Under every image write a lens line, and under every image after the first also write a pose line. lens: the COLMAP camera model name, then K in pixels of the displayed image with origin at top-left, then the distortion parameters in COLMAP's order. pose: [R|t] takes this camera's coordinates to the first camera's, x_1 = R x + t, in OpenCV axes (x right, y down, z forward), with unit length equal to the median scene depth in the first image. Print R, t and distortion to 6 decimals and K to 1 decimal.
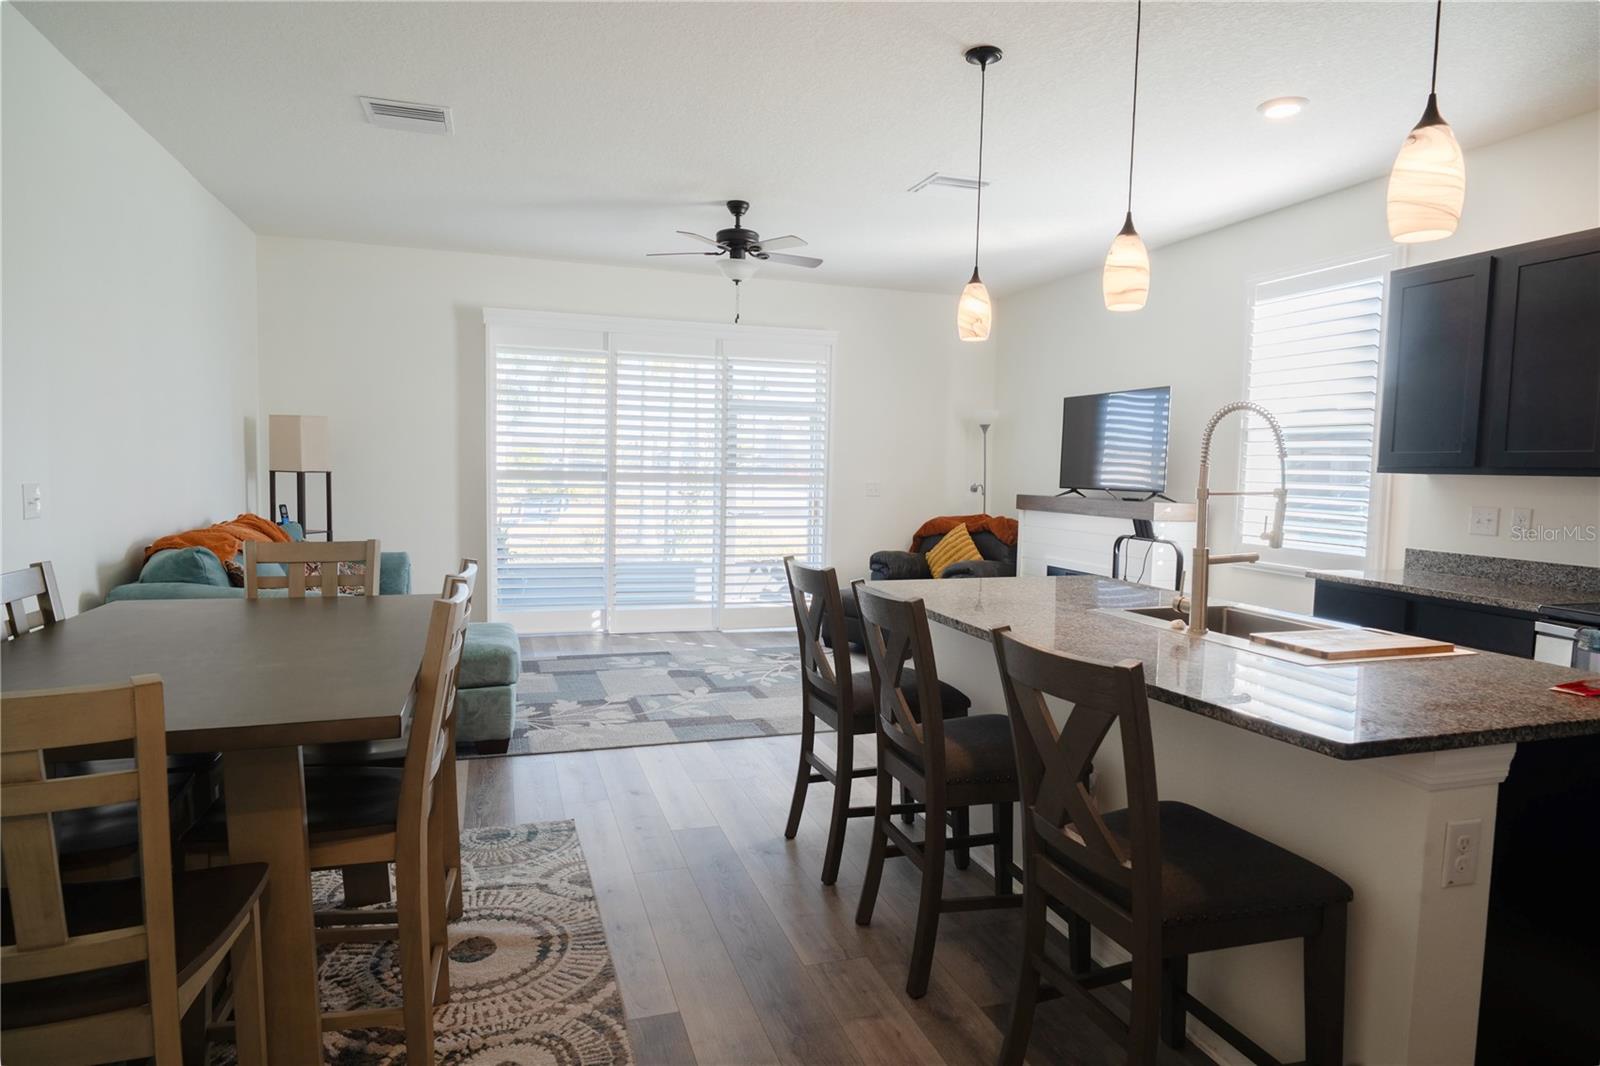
lens RADIAL K [[936.8, 0, 795.4], [0, 936.8, 538.5], [0, 0, 1]] dist [-0.002136, 0.003155]
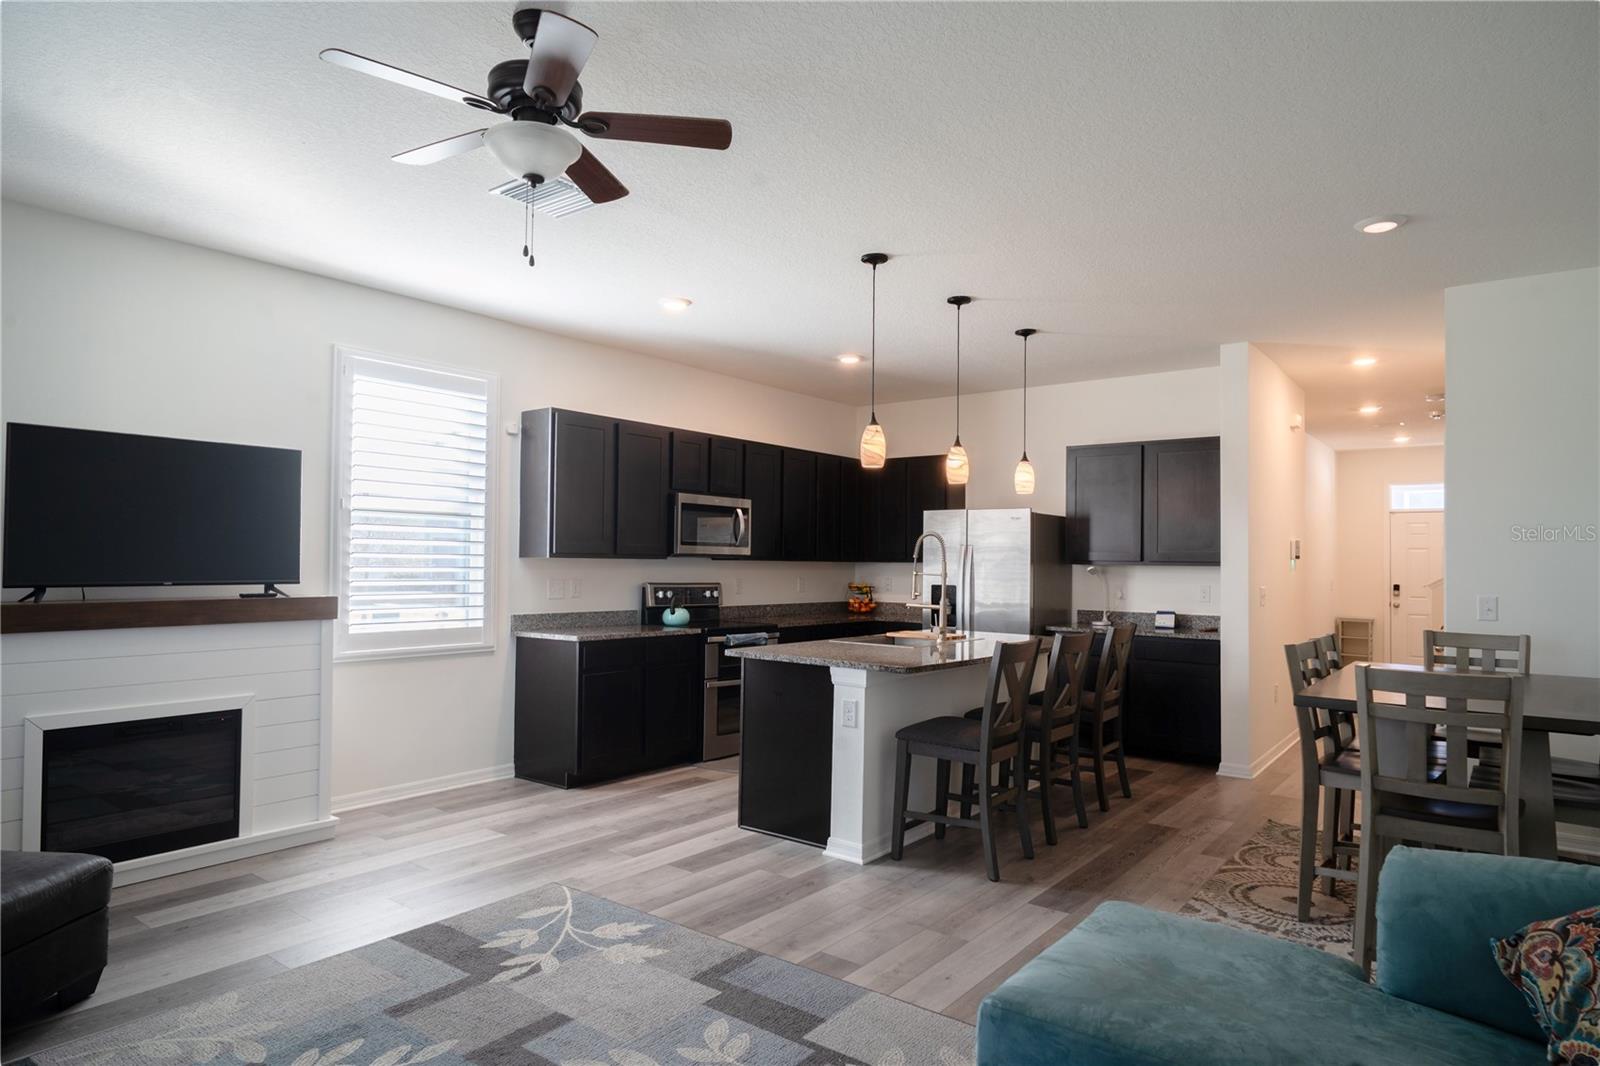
lens RADIAL K [[936.8, 0, 795.4], [0, 936.8, 538.5], [0, 0, 1]] dist [-0.002136, 0.003155]
pose [[-0.564385, -0.007386, 0.825479, -0.962469], [0.040709, 0.998494, 0.036768, -0.191542], [-0.824507, 0.054356, -0.563235, 2.122412]]
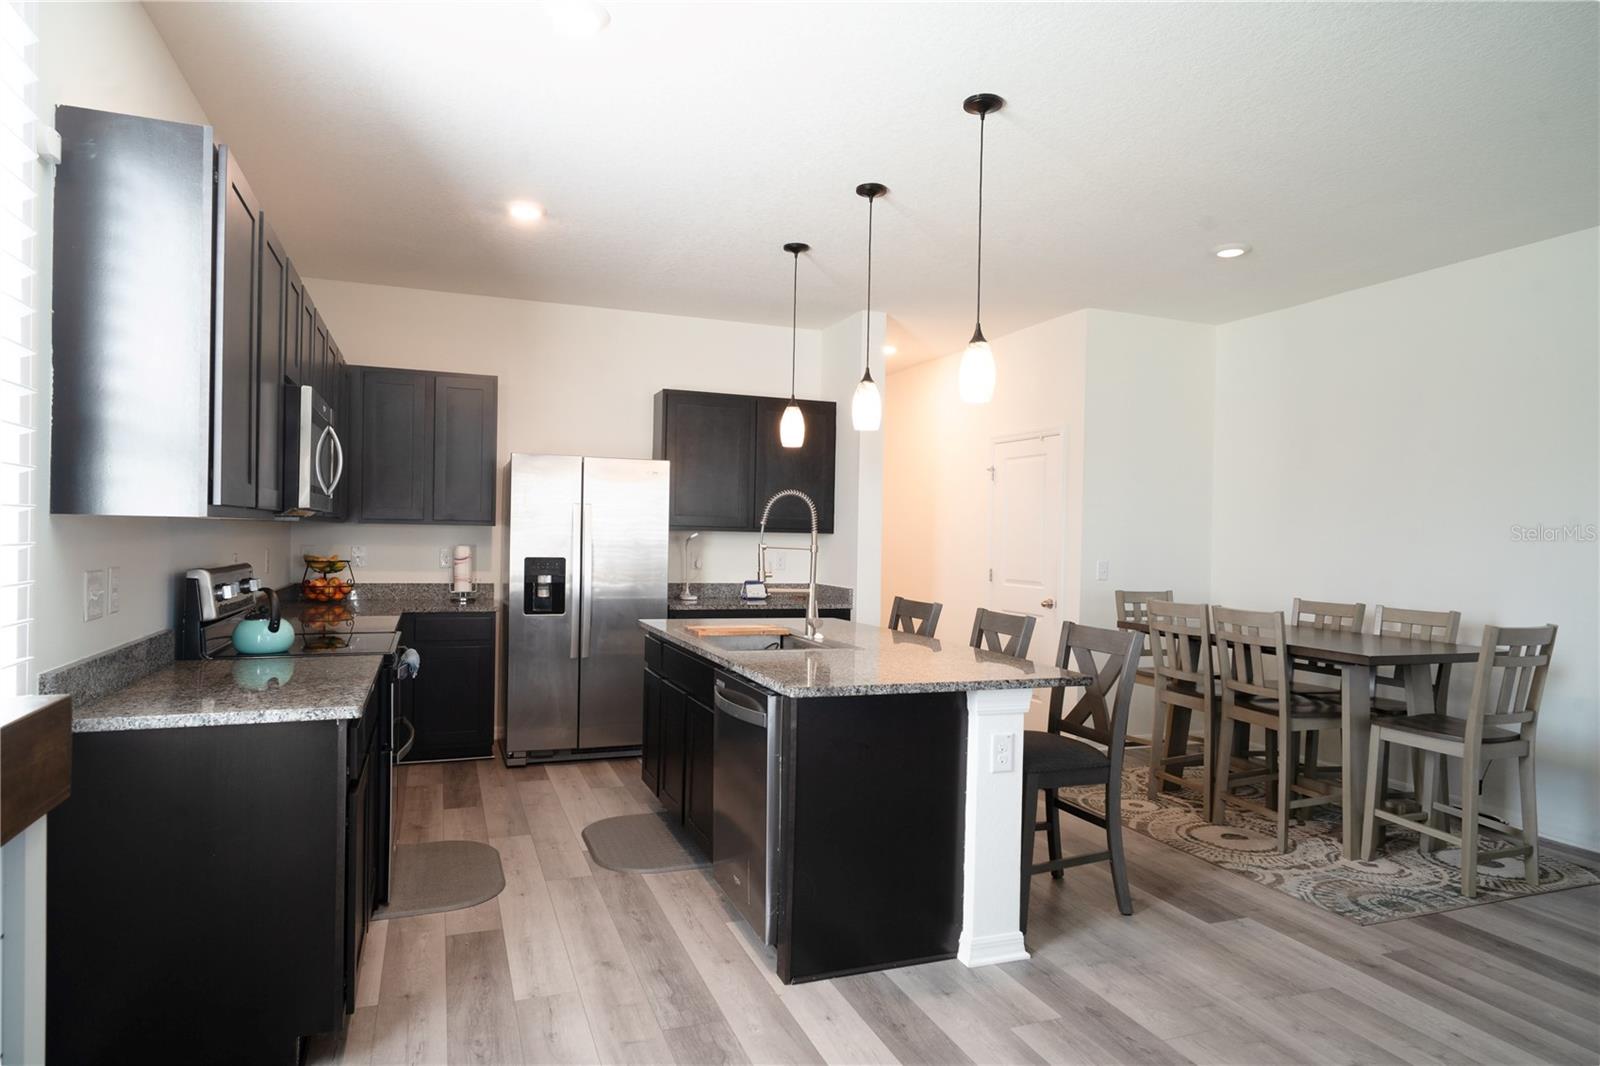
lens RADIAL K [[936.8, 0, 795.4], [0, 936.8, 538.5], [0, 0, 1]] dist [-0.002136, 0.003155]
pose [[-0.997600, -0.041734, -0.055254, 0.479554], [-0.046146, 0.995634, 0.081136, -0.166968], [0.051627, 0.083491, -0.995170, 2.228672]]
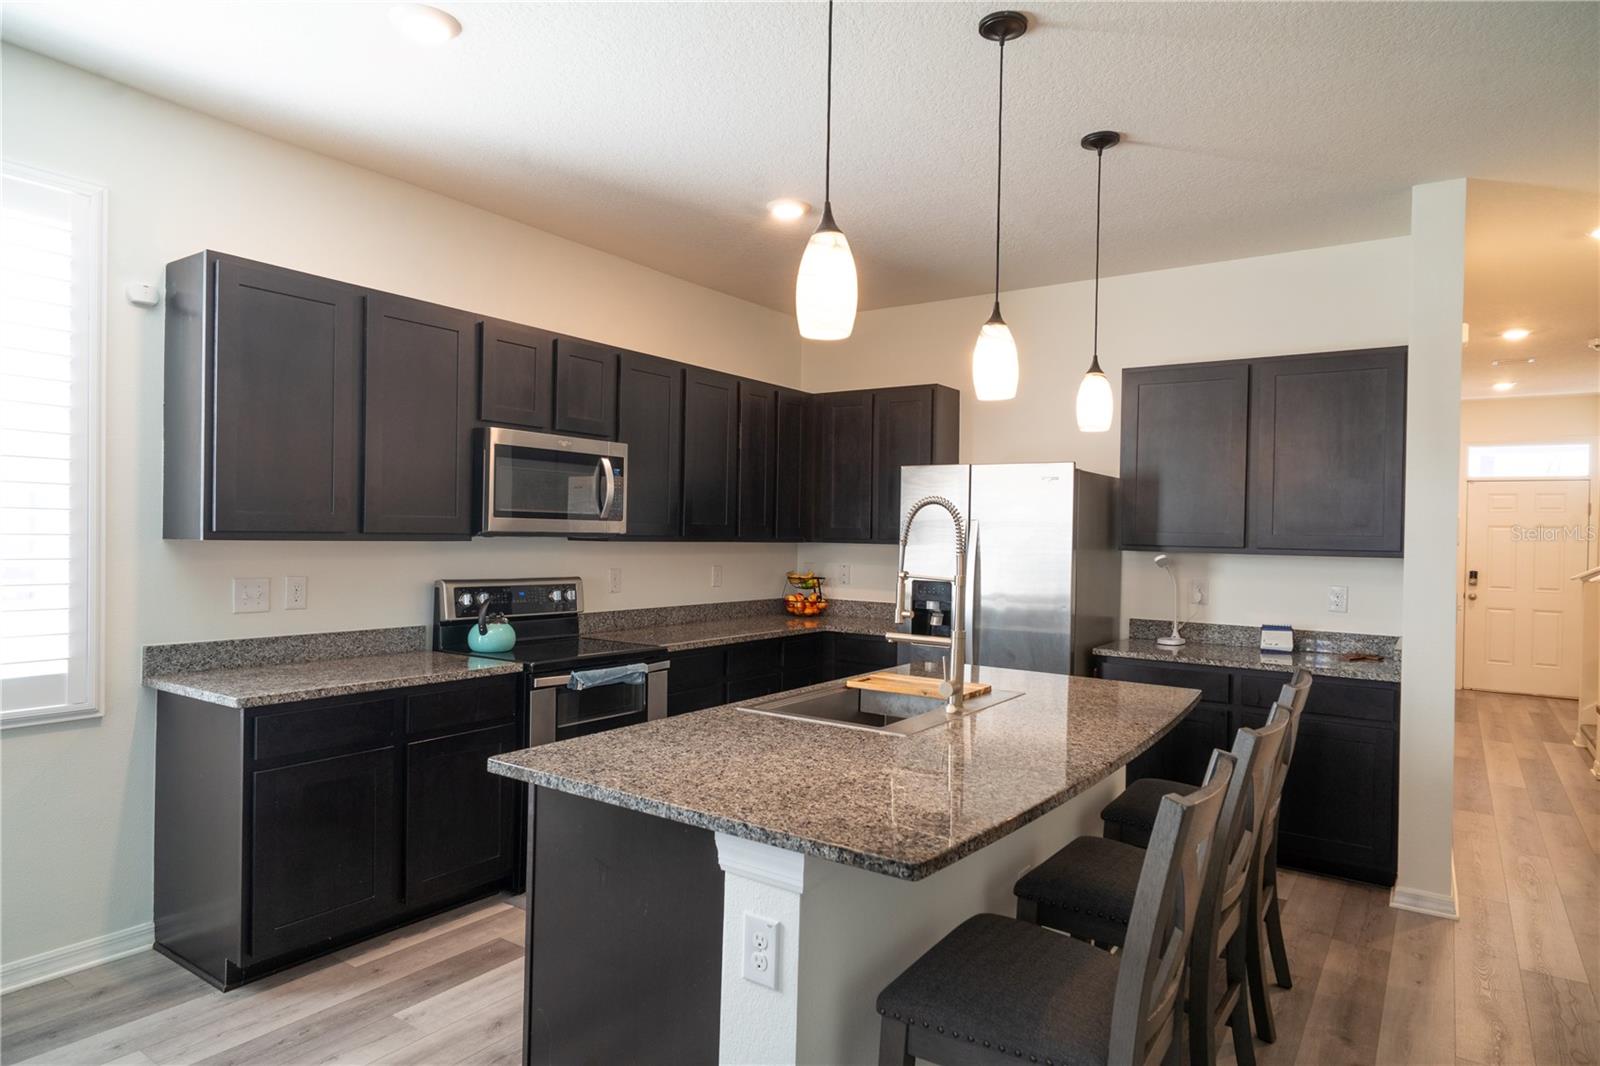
lens RADIAL K [[936.8, 0, 795.4], [0, 936.8, 538.5], [0, 0, 1]] dist [-0.002136, 0.003155]
pose [[-0.607571, -0.038052, 0.793354, -0.270030], [0.030732, 0.996977, 0.071354, -0.156143], [-0.793671, 0.067734, -0.604565, 1.562208]]
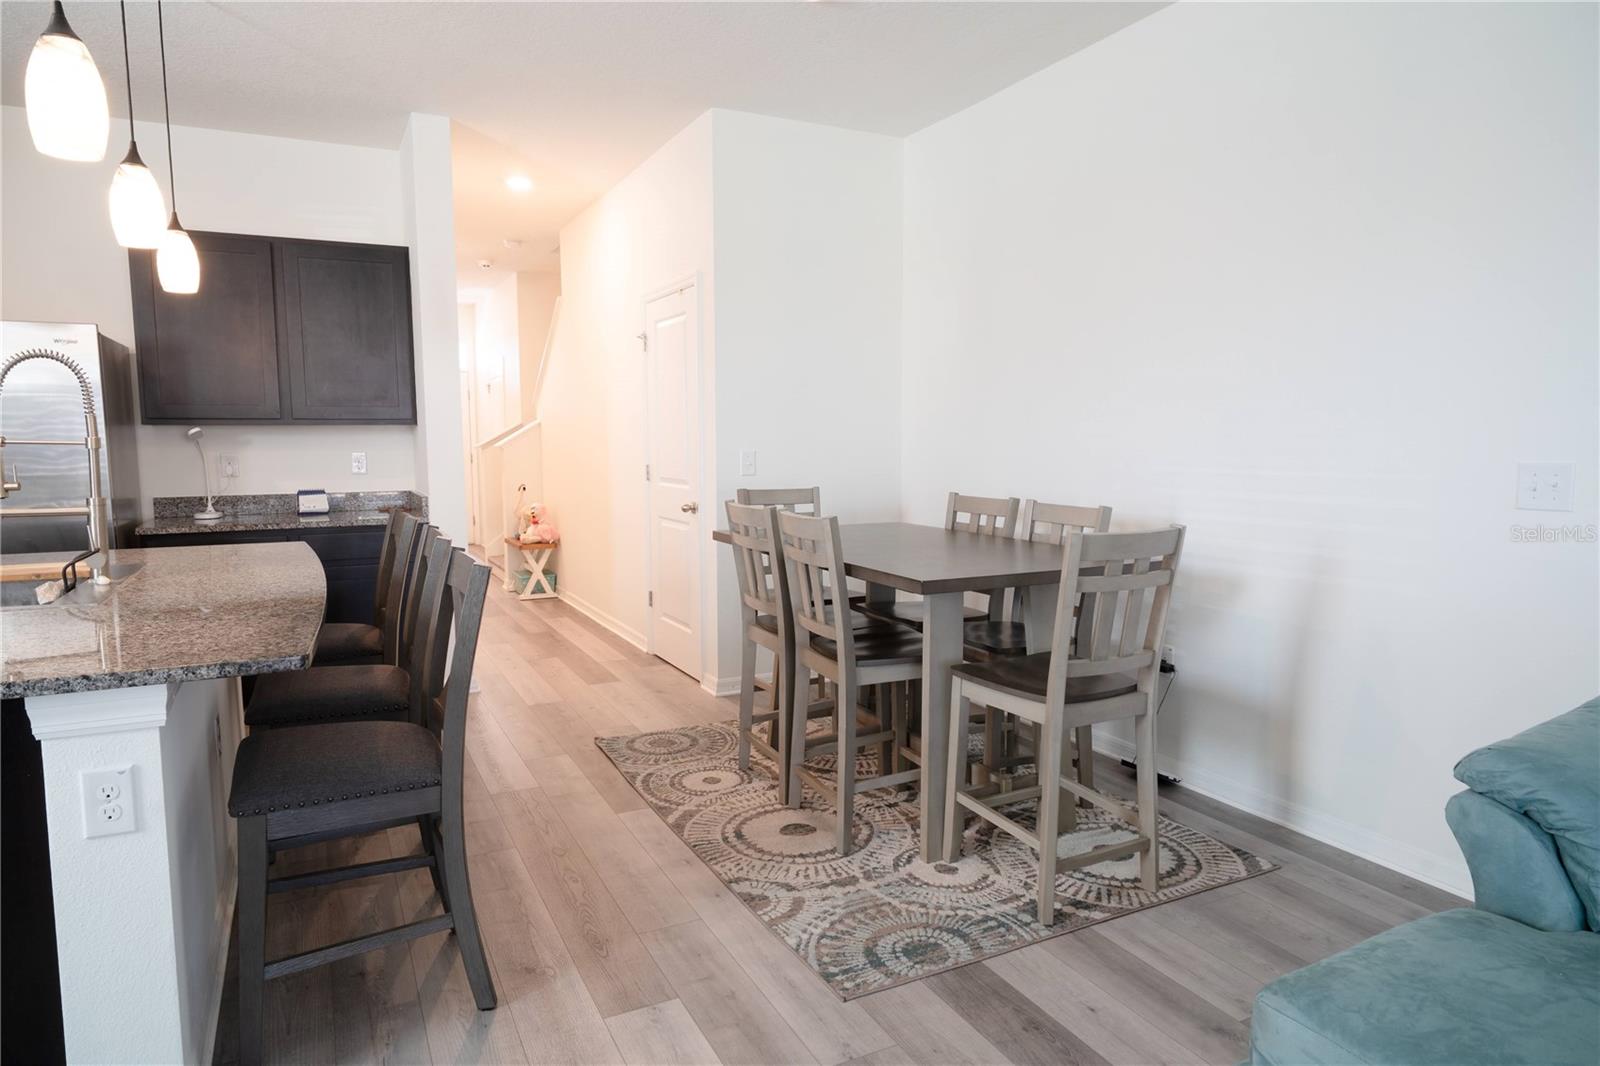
lens RADIAL K [[962.0, 0, 789.4], [0, 962.0, 533.1], [0, 0, 1]] dist [-0.002713, -0.000156]
pose [[-0.988167, 0.000026, -0.153381, -0.124183], [-0.027424, 0.983856, 0.176847, -0.134213], [0.150910, 0.178960, -0.972214, 1.839385]]
